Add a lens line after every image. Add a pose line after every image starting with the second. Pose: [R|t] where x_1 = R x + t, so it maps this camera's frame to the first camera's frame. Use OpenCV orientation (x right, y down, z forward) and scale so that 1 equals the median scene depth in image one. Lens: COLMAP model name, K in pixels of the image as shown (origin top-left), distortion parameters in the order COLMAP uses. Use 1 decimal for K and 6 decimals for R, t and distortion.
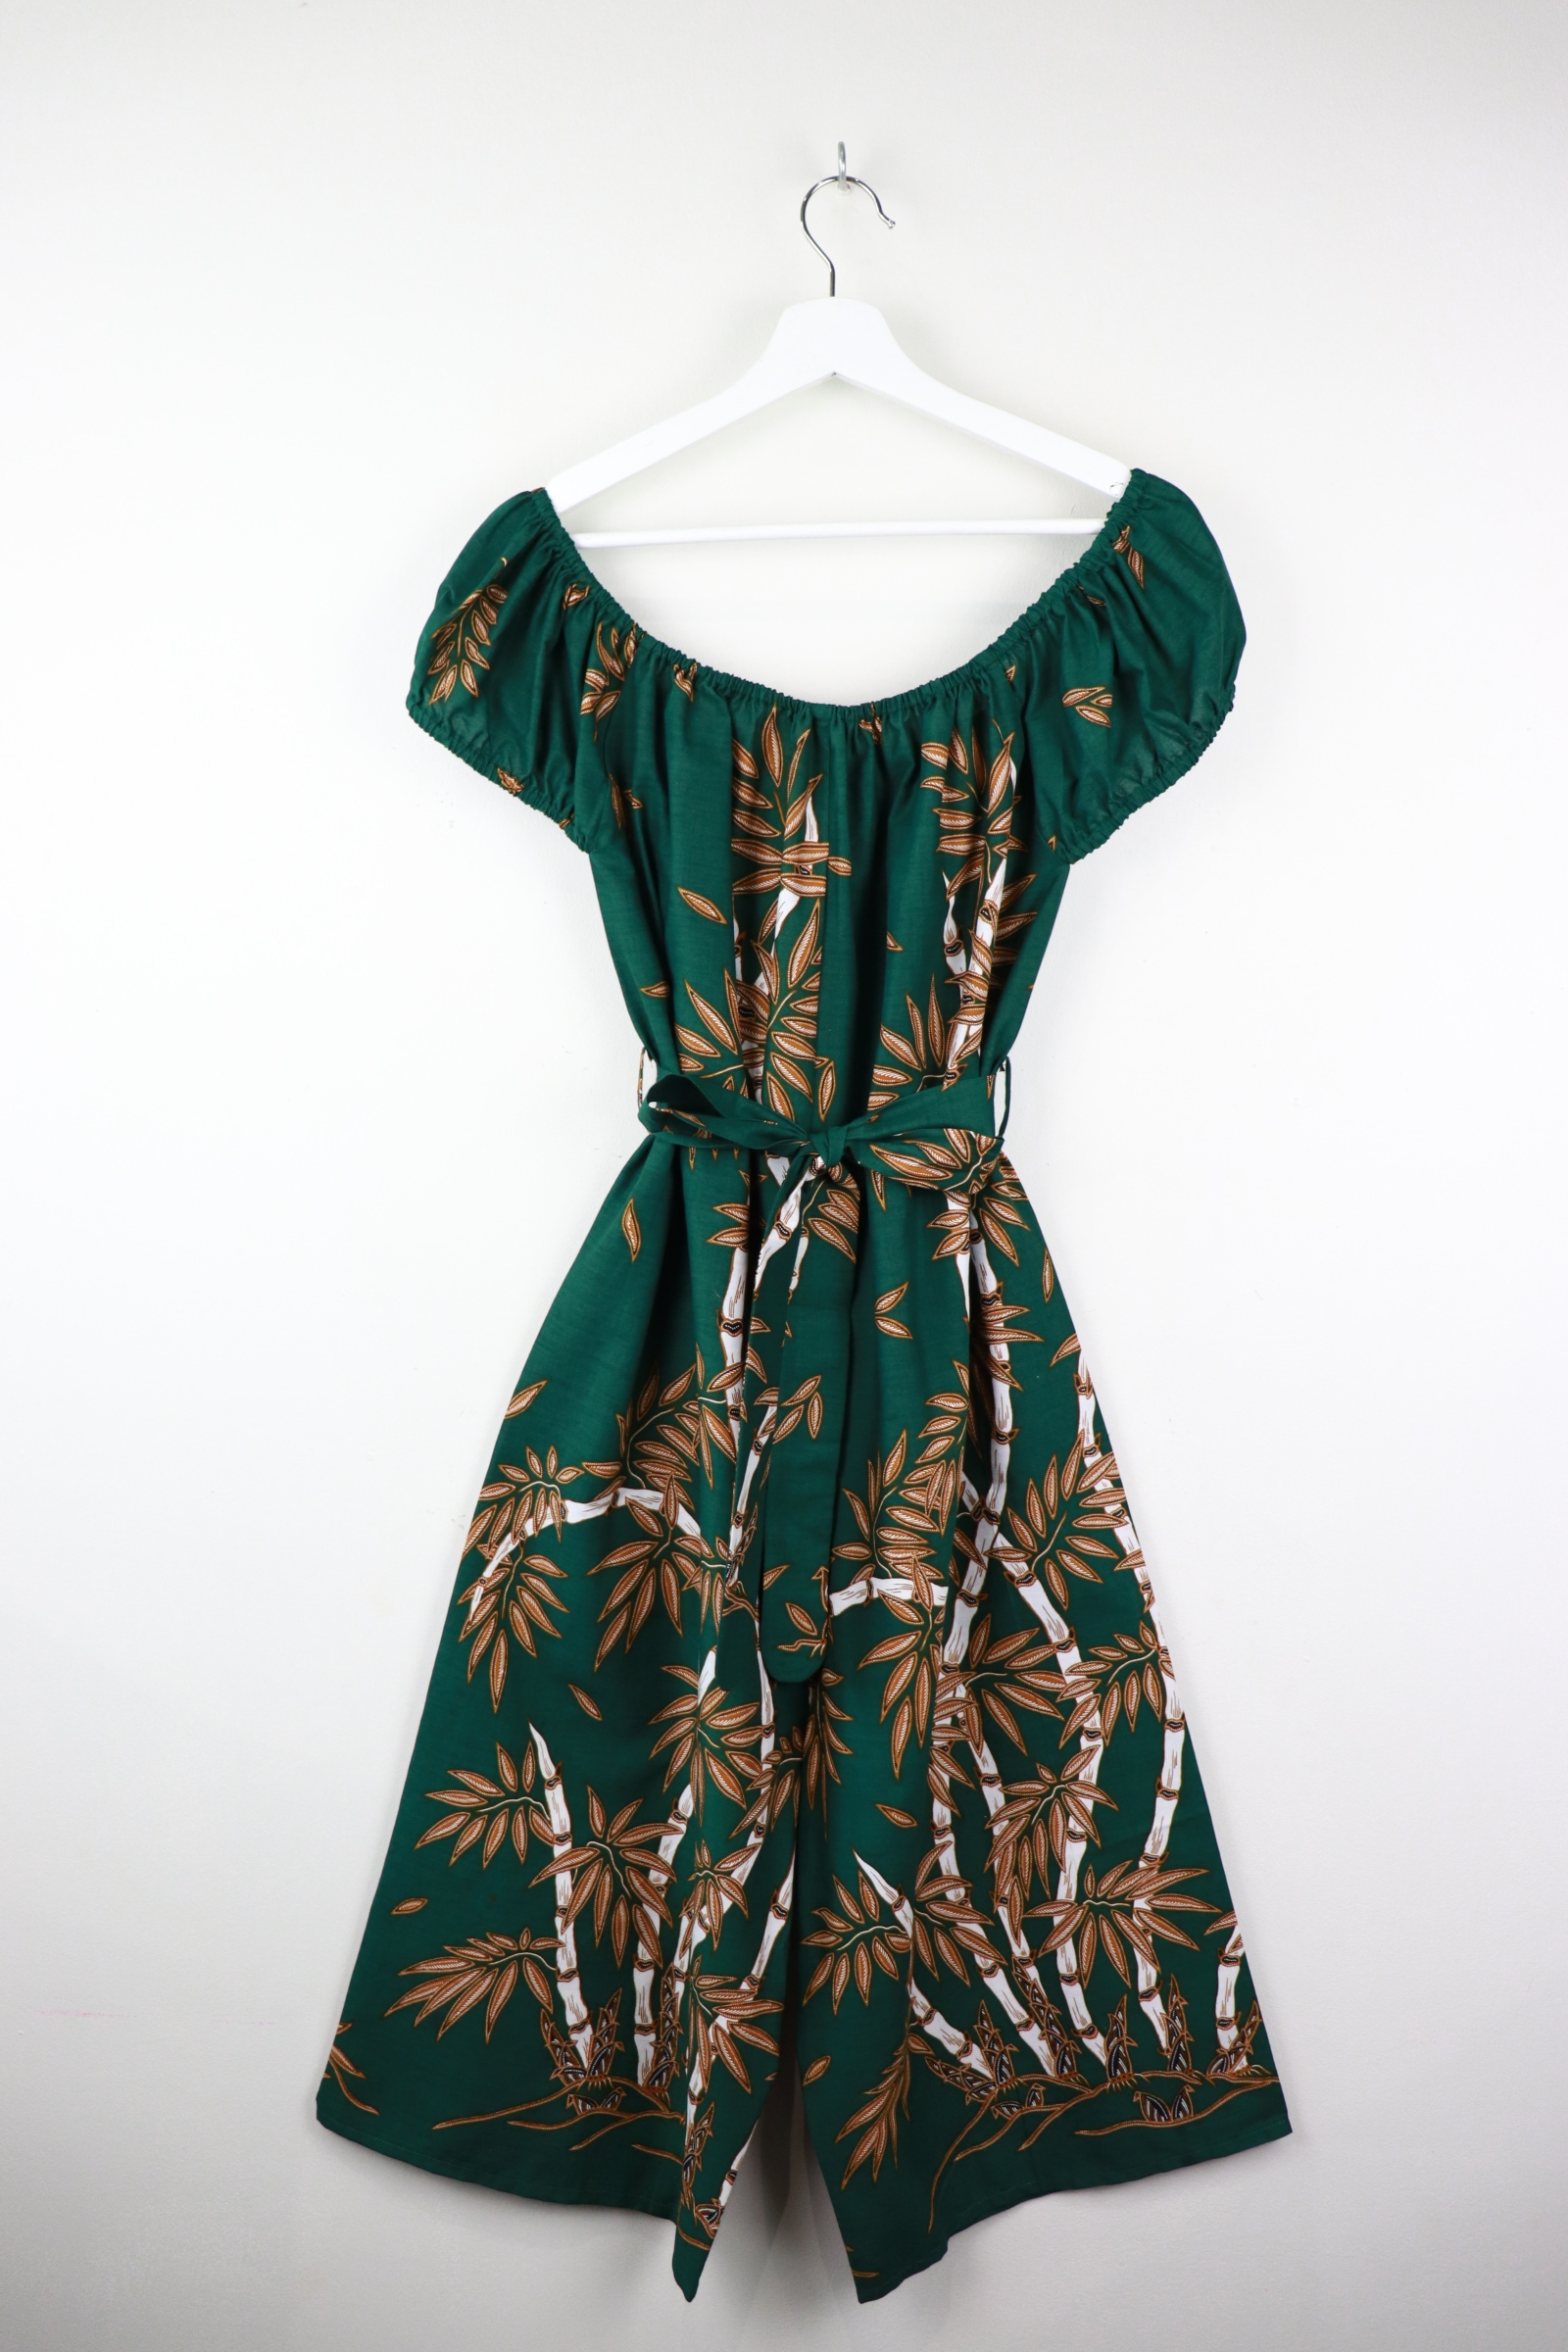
lens RADIAL K [[1940.4, 0, 710.0], [0, 1940.4, 1155.9], [0, 0, 1]] dist [-0.099534, 0.015472]
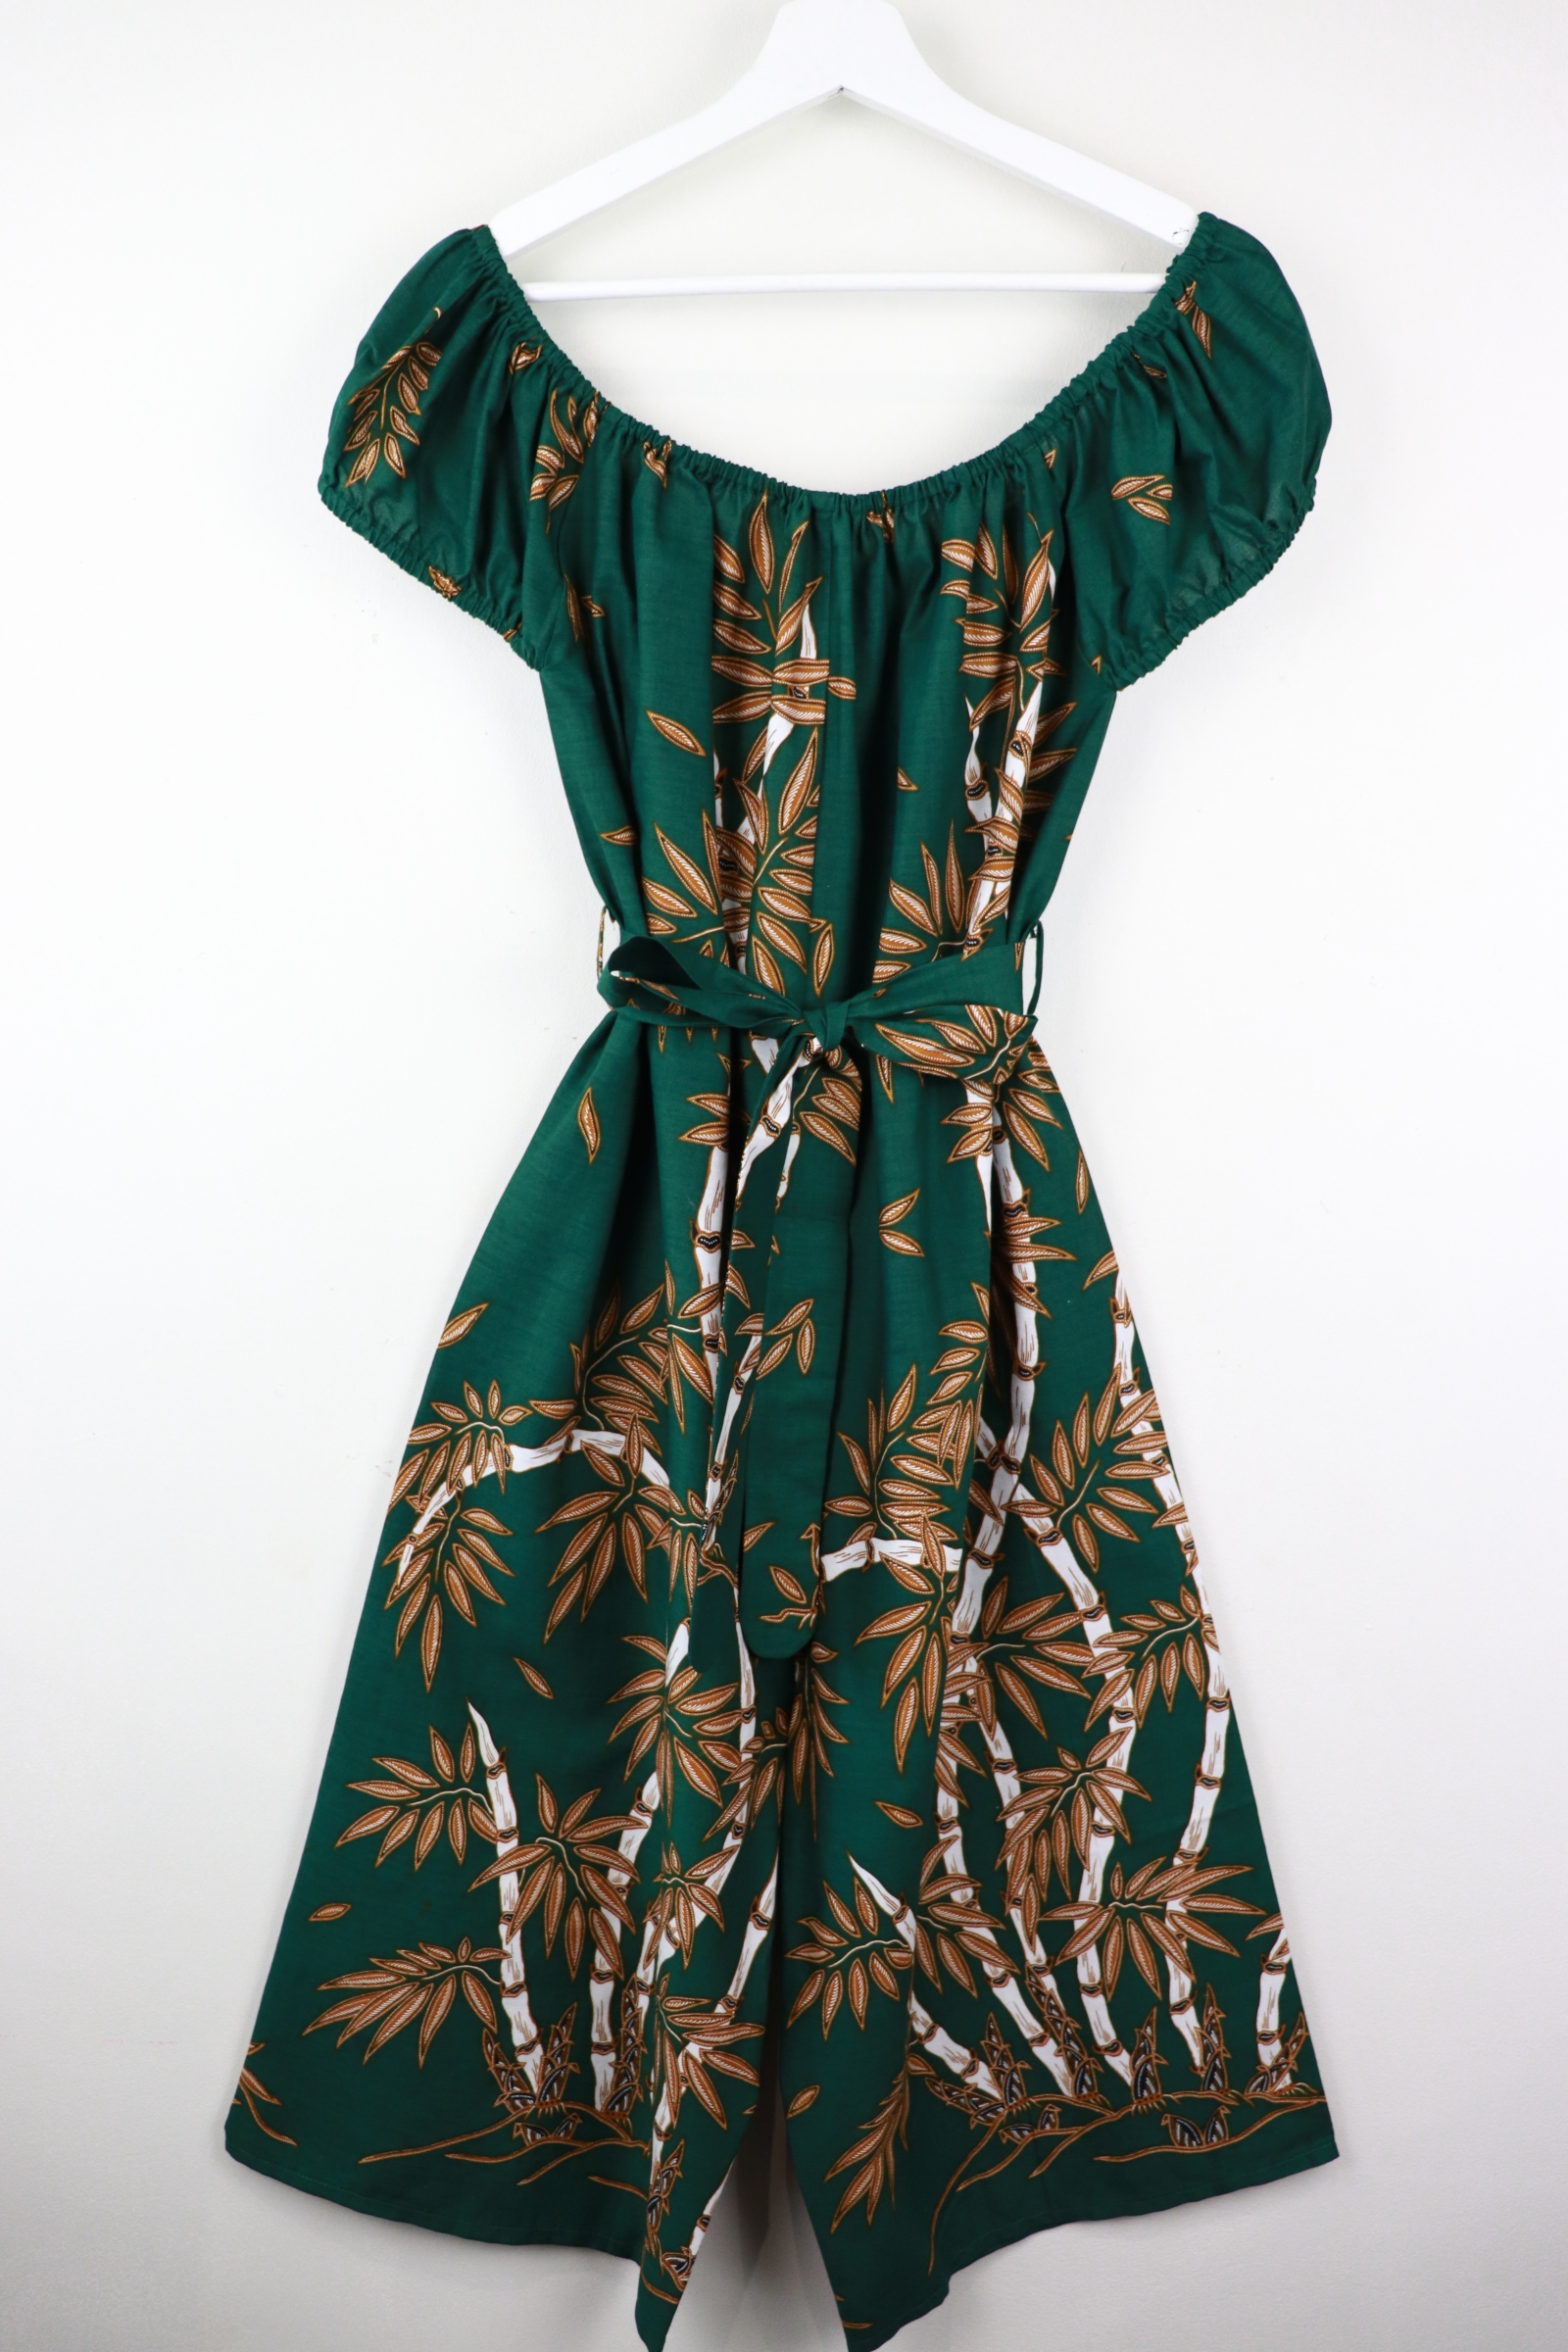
lens RADIAL K [[1940.4, 0, 762.5], [0, 1940.4, 1185.5], [0, 0, 1]] dist [-0.099534, 0.015472]
pose [[0.998884, 0.005167, 0.046944, -0.004678], [-0.008031, 0.998105, 0.061011, 0.012594], [-0.046540, -0.061320, 0.997033, 0.161050]]
